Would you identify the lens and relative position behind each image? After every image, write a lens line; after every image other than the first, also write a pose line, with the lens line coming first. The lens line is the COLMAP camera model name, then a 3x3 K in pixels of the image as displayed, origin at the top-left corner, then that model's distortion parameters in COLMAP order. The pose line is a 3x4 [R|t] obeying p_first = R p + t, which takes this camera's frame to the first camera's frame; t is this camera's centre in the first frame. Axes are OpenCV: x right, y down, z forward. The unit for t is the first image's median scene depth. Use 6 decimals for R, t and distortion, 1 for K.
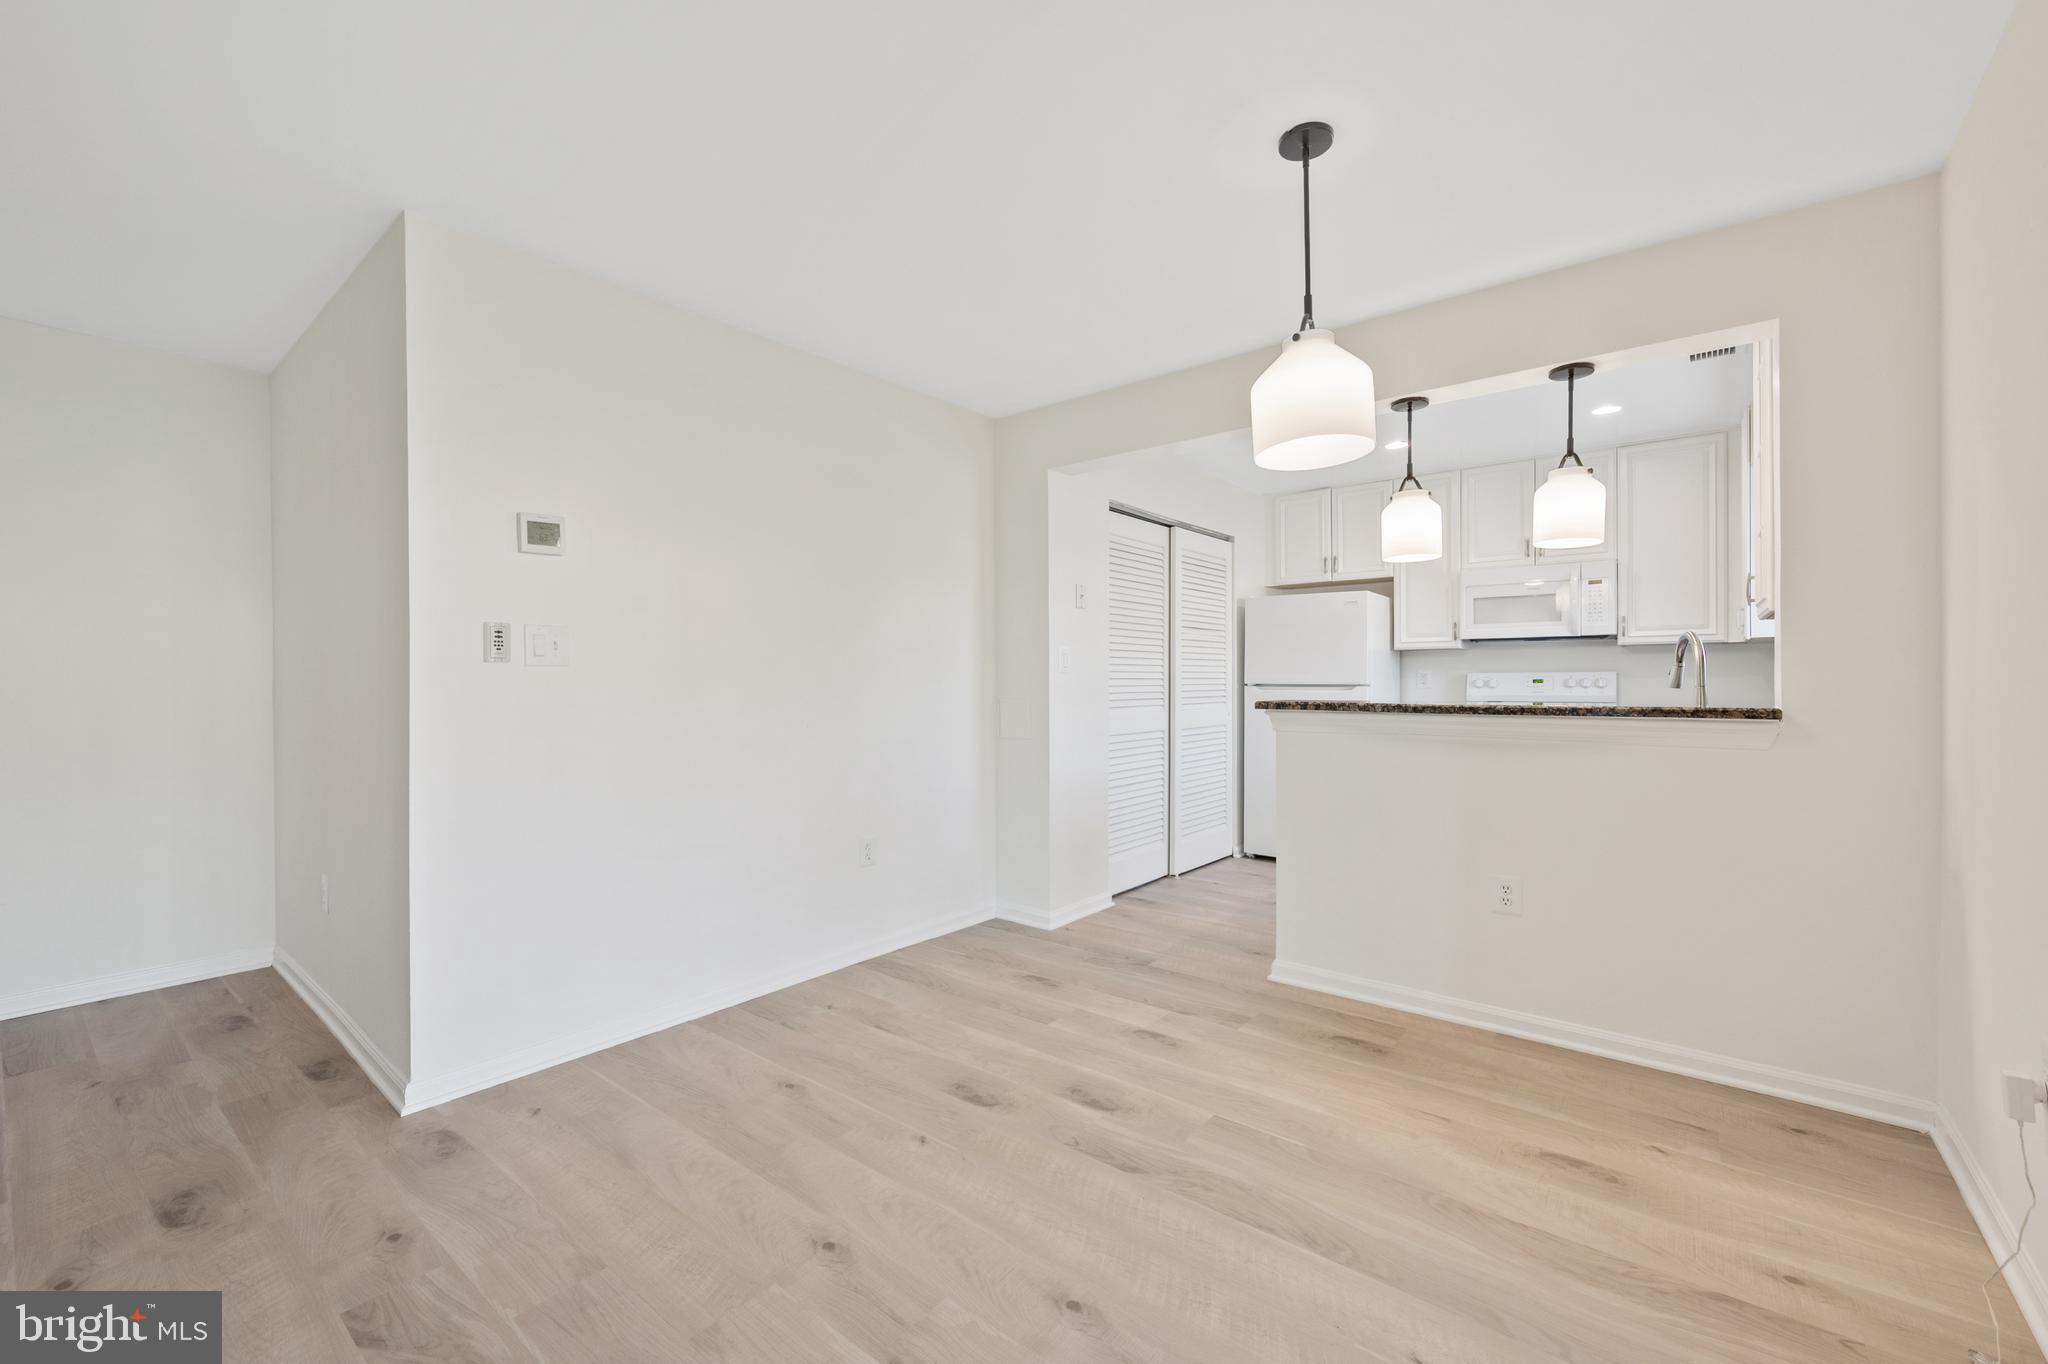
lens RADIAL K [[845.5, 0, 1029.2], [0, 845.5, 690.5], [0, 0, 1]] dist [-0.000239, 0.001295]
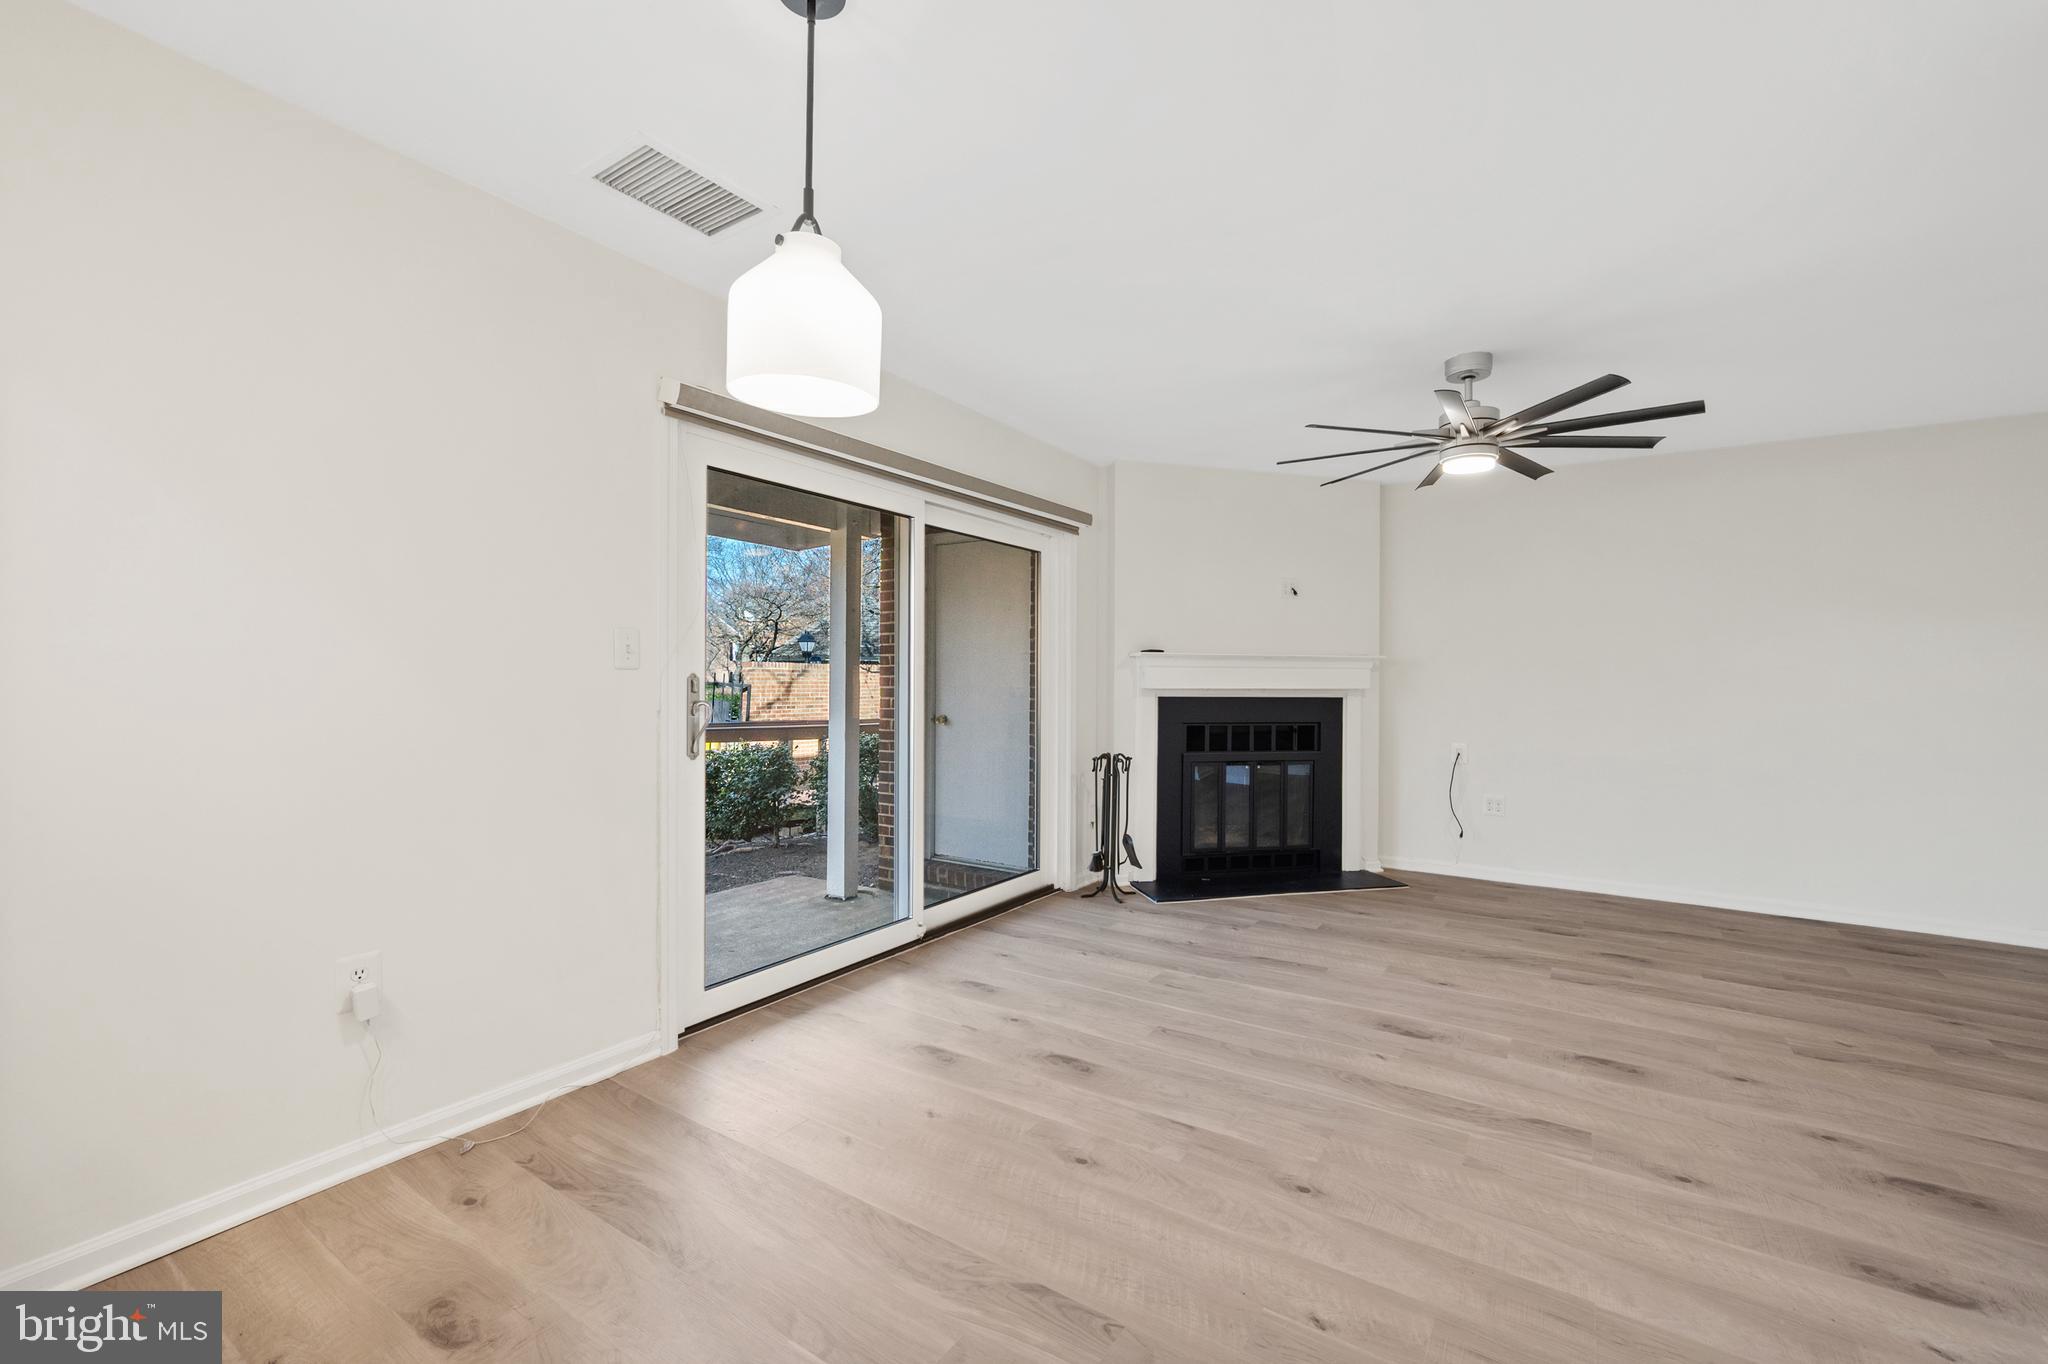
lens RADIAL K [[845.5, 0, 1036.8], [0, 845.5, 680.1], [0, 0, 1]] dist [-0.000239, 0.001295]
pose [[-0.995214, -0.002763, -0.097678, 0.140348], [-0.003716, 0.999947, 0.009570, -0.018477], [0.097646, 0.009887, -0.995172, 1.274972]]
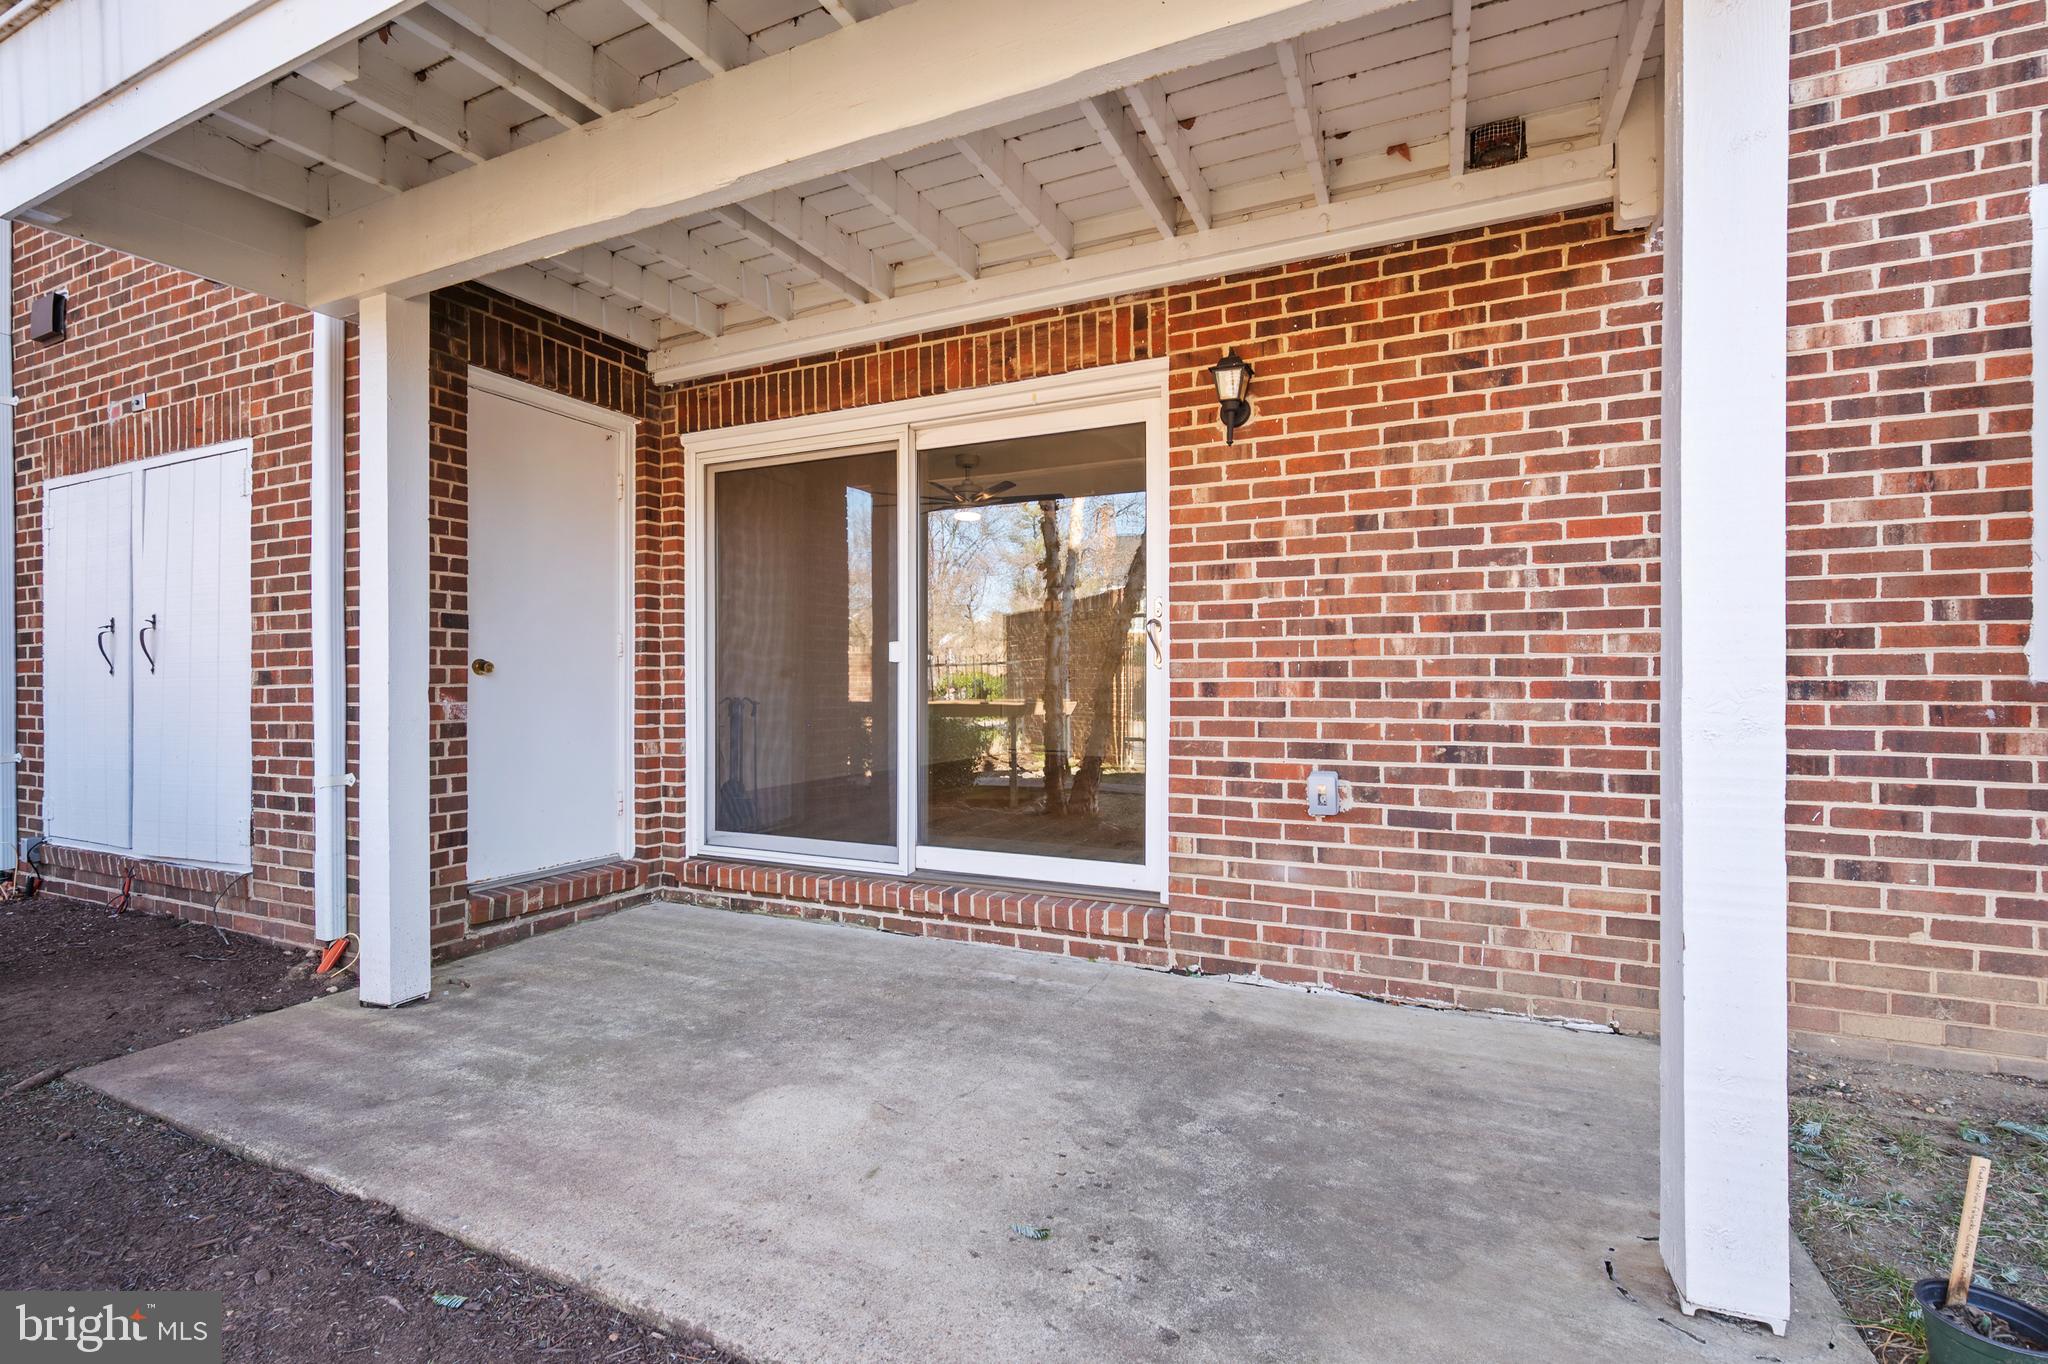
lens RADIAL K [[913.6, 0, 1027.9], [0, 913.6, 684.7], [0, 0, 1]] dist [-0.015094, -0.000061]
pose [[0.233746, -0.000746, -0.972297, 1.665396], [-0.011564, 0.999927, -0.003547, 0.115134], [0.972229, 0.012073, 0.233721, -0.249997]]
